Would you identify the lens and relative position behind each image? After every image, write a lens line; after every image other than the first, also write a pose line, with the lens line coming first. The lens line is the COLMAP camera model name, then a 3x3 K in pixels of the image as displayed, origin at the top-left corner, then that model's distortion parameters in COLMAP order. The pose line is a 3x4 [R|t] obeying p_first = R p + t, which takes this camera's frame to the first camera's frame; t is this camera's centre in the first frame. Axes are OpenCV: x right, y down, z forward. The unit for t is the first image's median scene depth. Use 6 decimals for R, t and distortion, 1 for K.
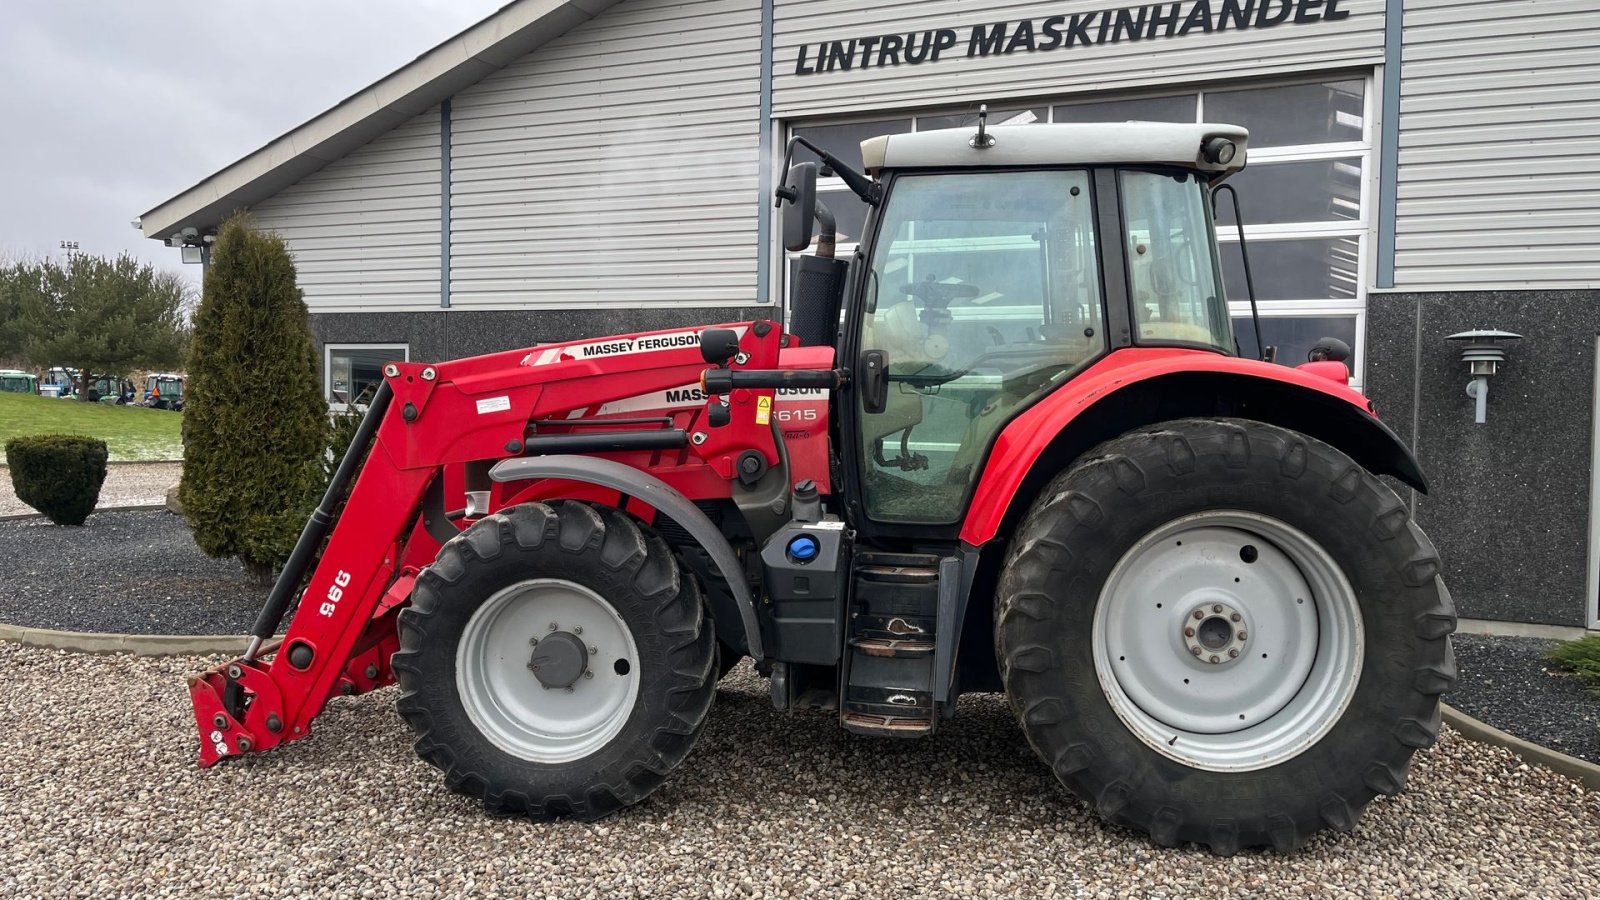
lens RADIAL K [[1206.4, 0, 792.6], [0, 1206.4, 436.7], [0, 0, 1]] dist [0.073894, -0.091917]
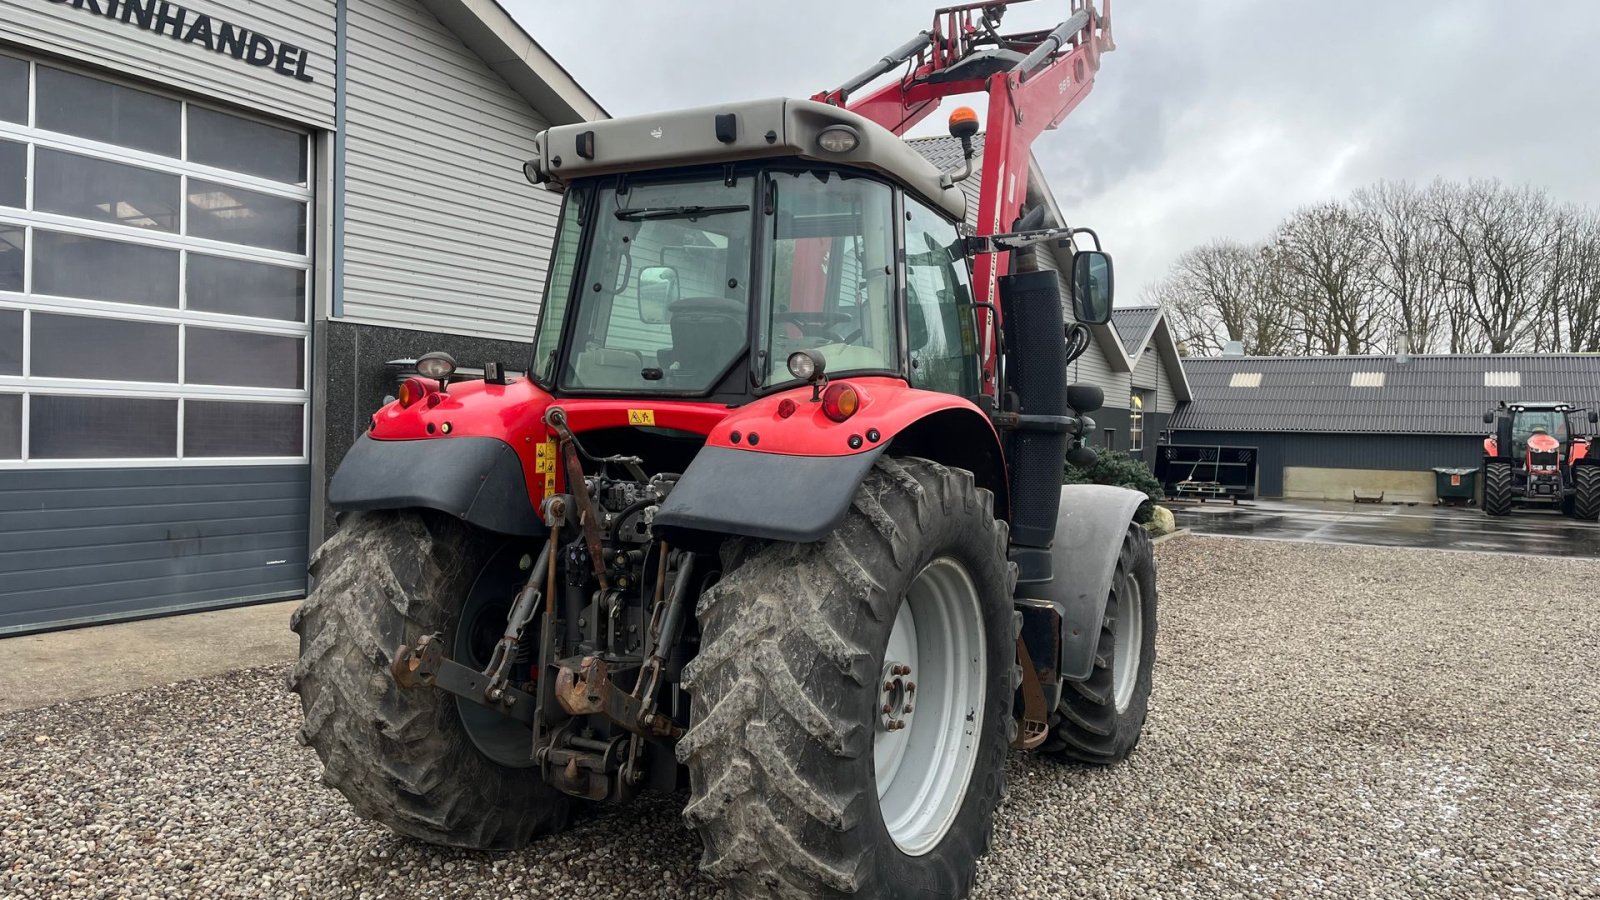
lens RADIAL K [[1206.4, 0, 799.2], [0, 1206.4, 437.0], [0, 0, 1]] dist [0.073894, -0.091917]
pose [[0.084996, -0.021861, 0.996141, -0.655804], [0.005363, 0.999755, 0.021483, -0.025511], [-0.996367, 0.003517, 0.085092, 0.424047]]
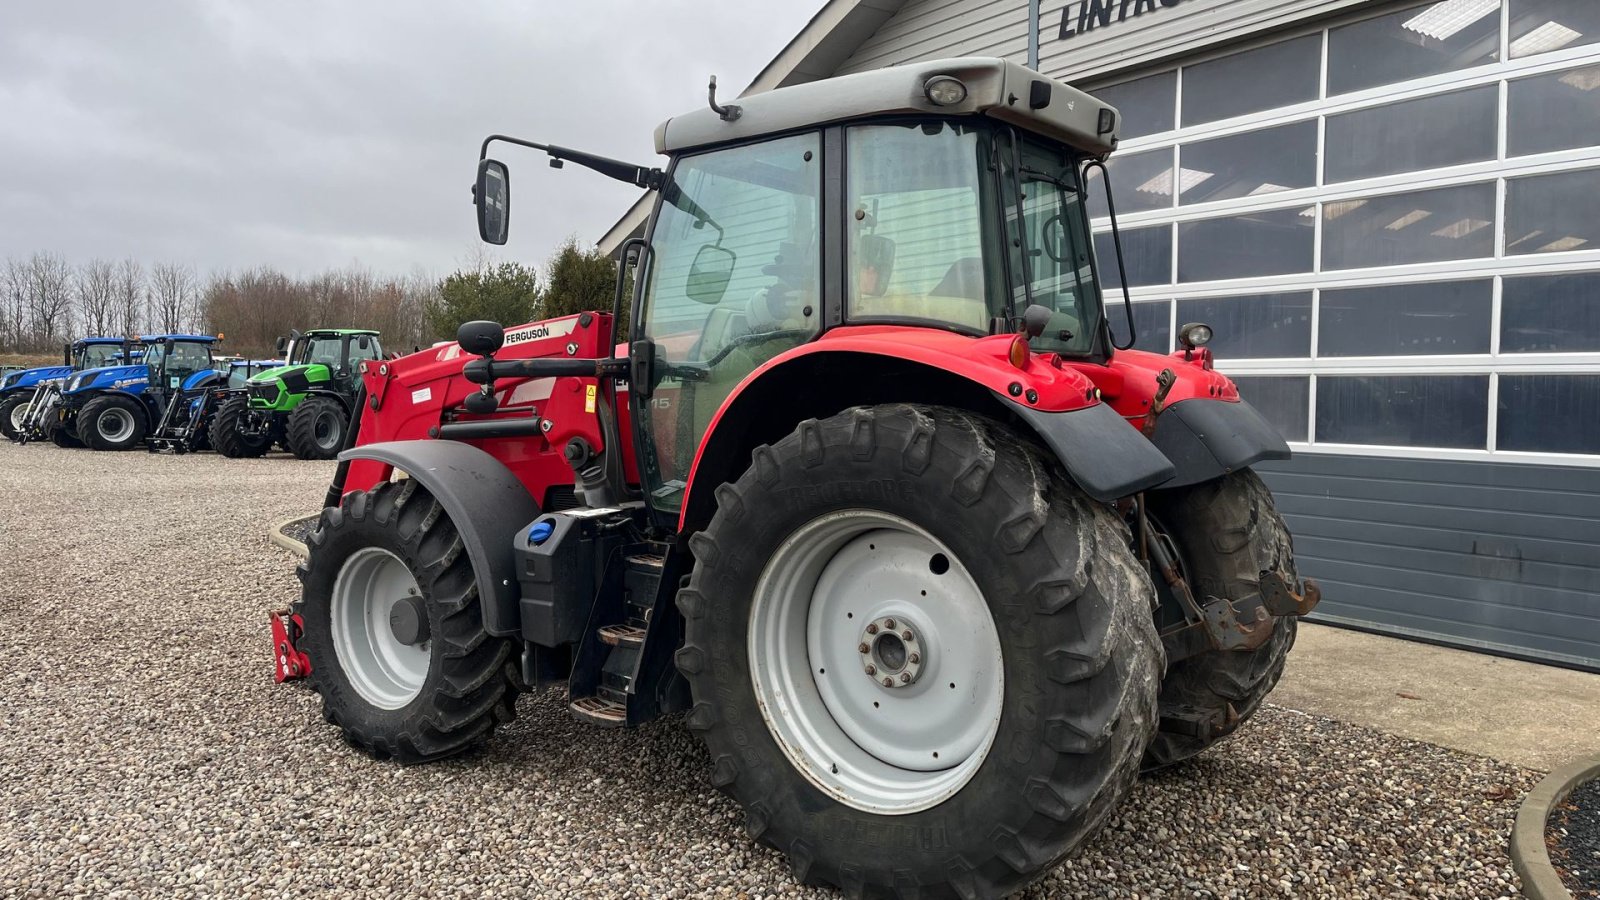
lens RADIAL K [[1206.4, 0, 793.4], [0, 1206.4, 437.2], [0, 0, 1]] dist [0.073894, -0.091917]
pose [[0.854561, 0.009918, -0.519257, 0.366200], [-0.007801, 0.999950, 0.006261, 0.001691], [0.519293, -0.001300, 0.854595, 0.113631]]
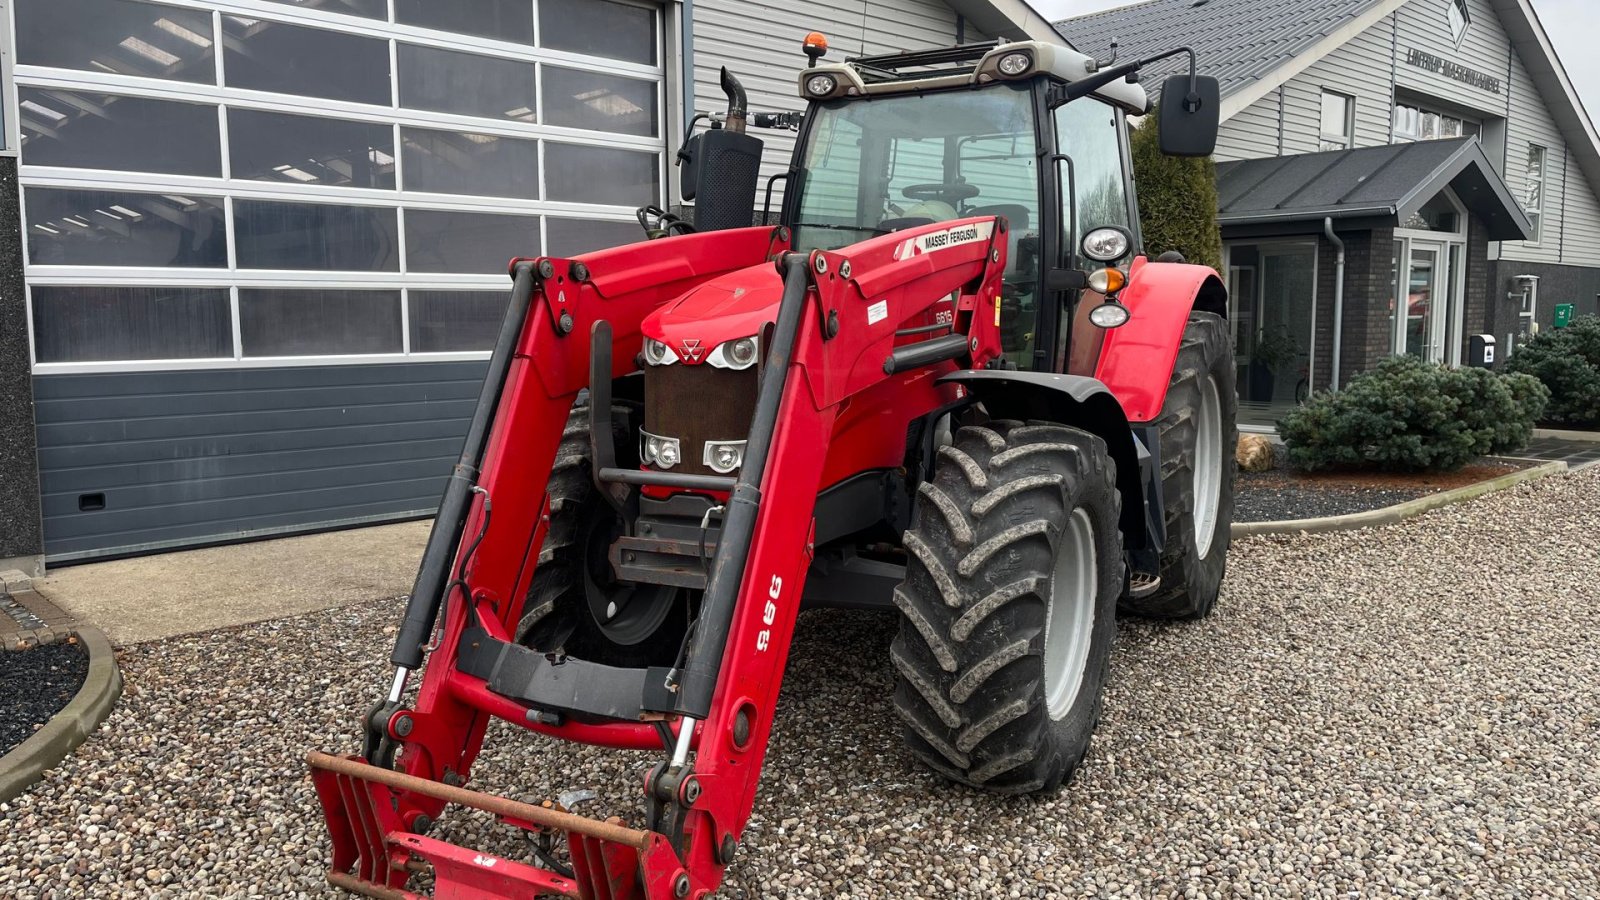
lens RADIAL K [[1206.4, 0, 803.9], [0, 1206.4, 438.1], [0, 0, 1]] dist [0.073894, -0.091917]
pose [[0.394981, -0.115030, 0.911459, -0.538350], [0.037465, 0.993322, 0.109126, -0.018050], [-0.917925, -0.008955, 0.396653, 0.419609]]
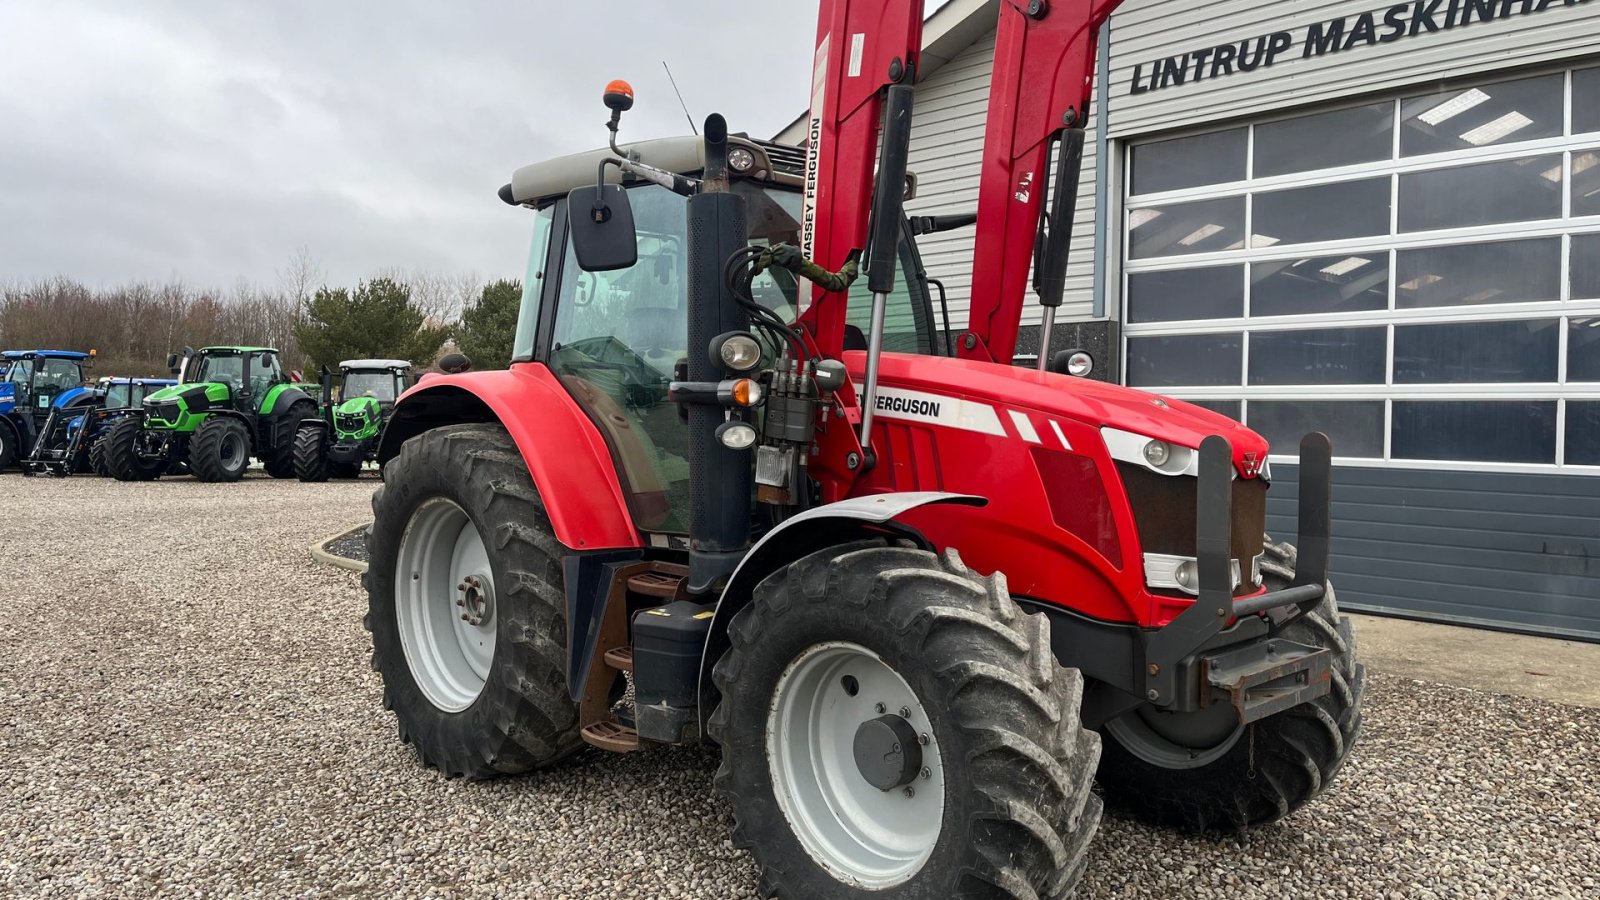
lens RADIAL K [[1206.4, 0, 787.5], [0, 1206.4, 446.2], [0, 0, 1]] dist [0.073894, -0.091917]
pose [[0.919514, 0.003038, -0.393046, 0.163683], [-0.004996, 0.999980, -0.003958, 0.004244], [0.393026, 0.005603, 0.919510, -0.064411]]
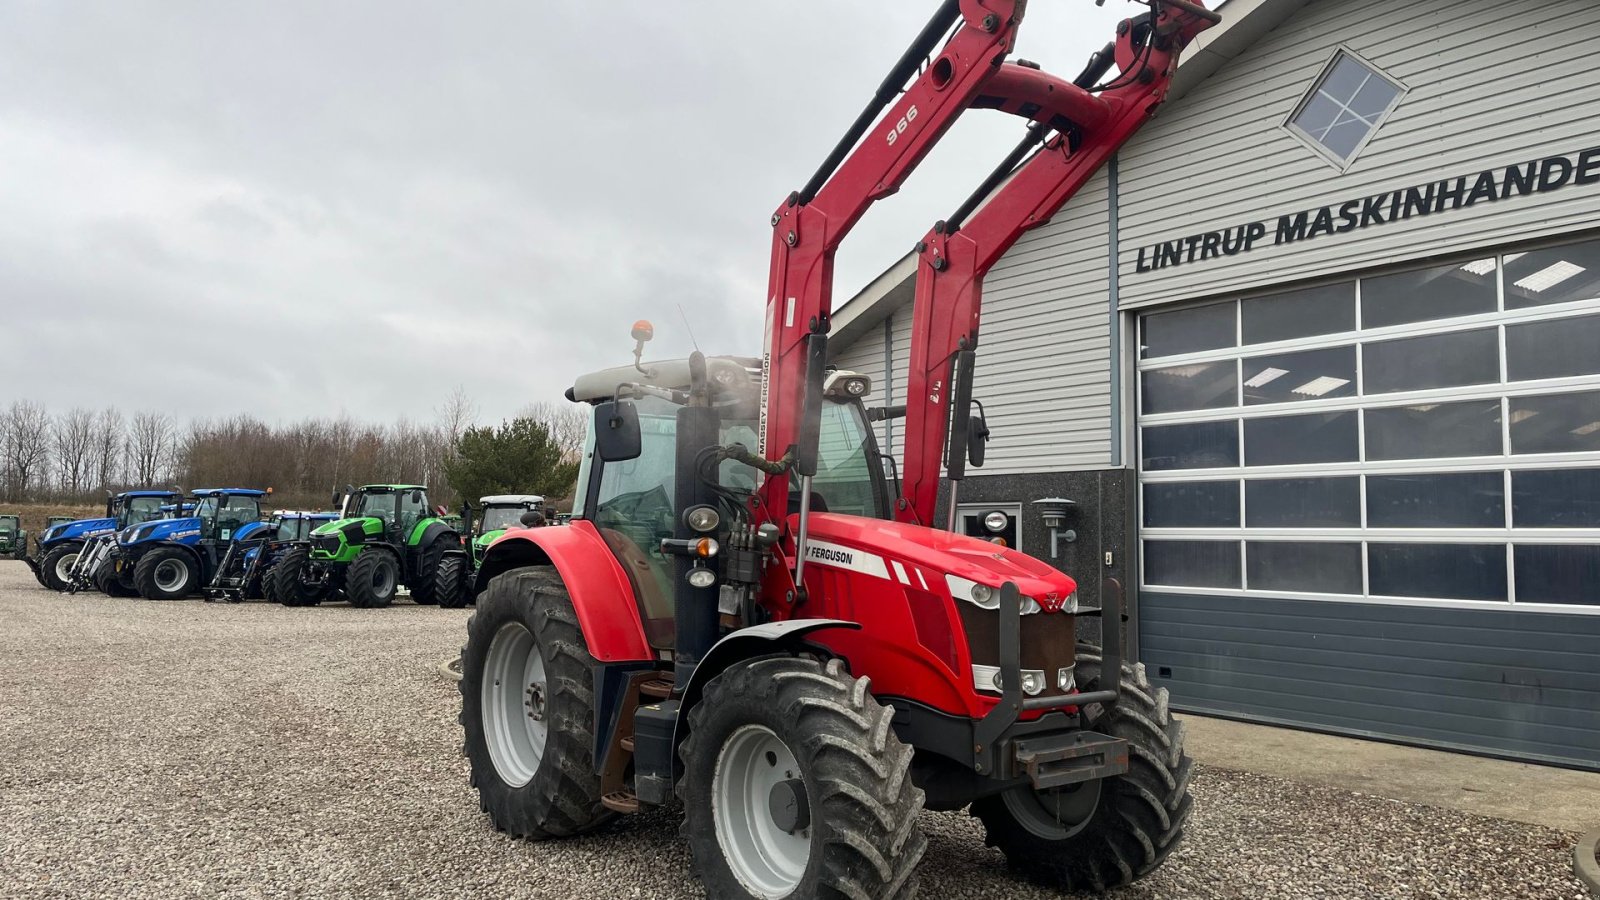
lens RADIAL K [[1206.4, 0, 785.1], [0, 1206.4, 438.4], [0, 0, 1]] dist [0.073894, -0.091917]
pose [[0.868958, -0.048691, -0.492485, 0.323114], [-0.008990, 0.993431, -0.114080, -0.002343], [0.494804, 0.103558, 0.862812, -0.192490]]
